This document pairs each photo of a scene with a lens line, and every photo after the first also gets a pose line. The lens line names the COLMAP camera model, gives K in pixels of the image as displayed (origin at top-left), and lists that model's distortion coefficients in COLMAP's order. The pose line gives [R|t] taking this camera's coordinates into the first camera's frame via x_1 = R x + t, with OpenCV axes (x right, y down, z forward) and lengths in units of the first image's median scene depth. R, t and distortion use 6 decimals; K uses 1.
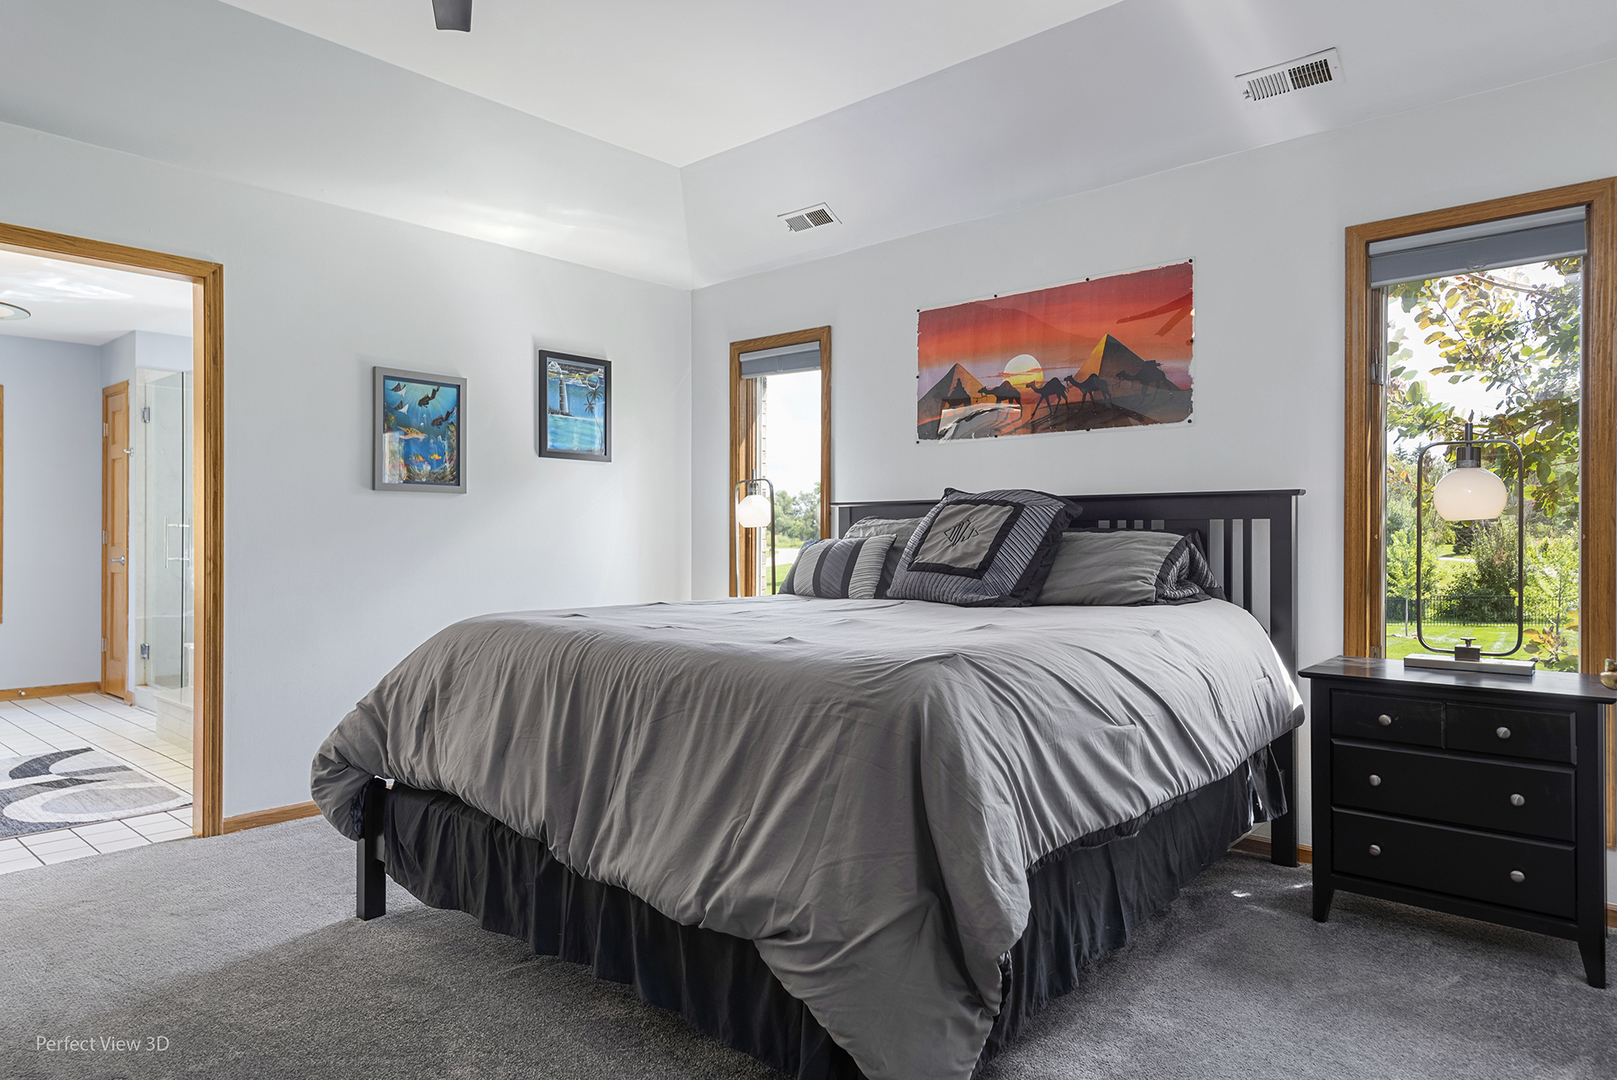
lens RADIAL K [[1010.3, 0, 808.5], [0, 1010.3, 540.0], [0, 0, 1]] dist [0.037352, -0.023316]
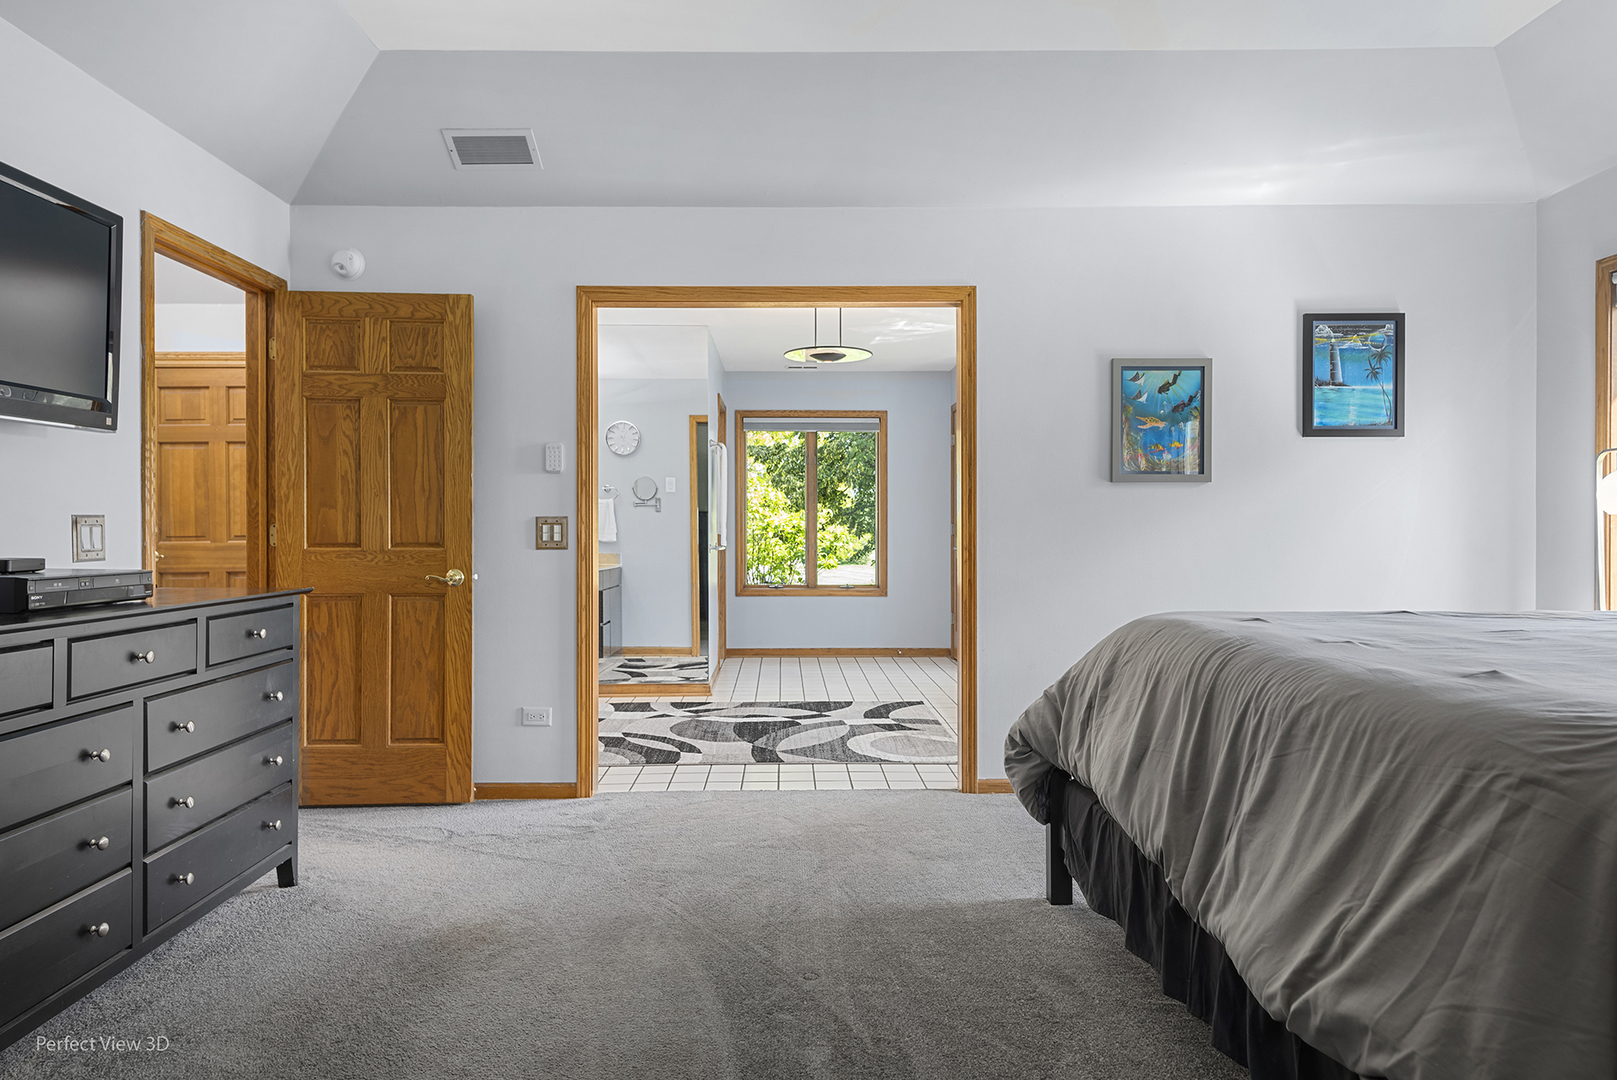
lens RADIAL K [[1010.3, 0, 808.5], [0, 1010.3, 540.0], [0, 0, 1]] dist [0.037352, -0.023316]
pose [[0.666833, 0.006114, -0.745182, 0.170599], [0.000510, 0.999962, 0.008661, -0.000901], [0.745207, -0.006155, 0.666804, 0.151611]]
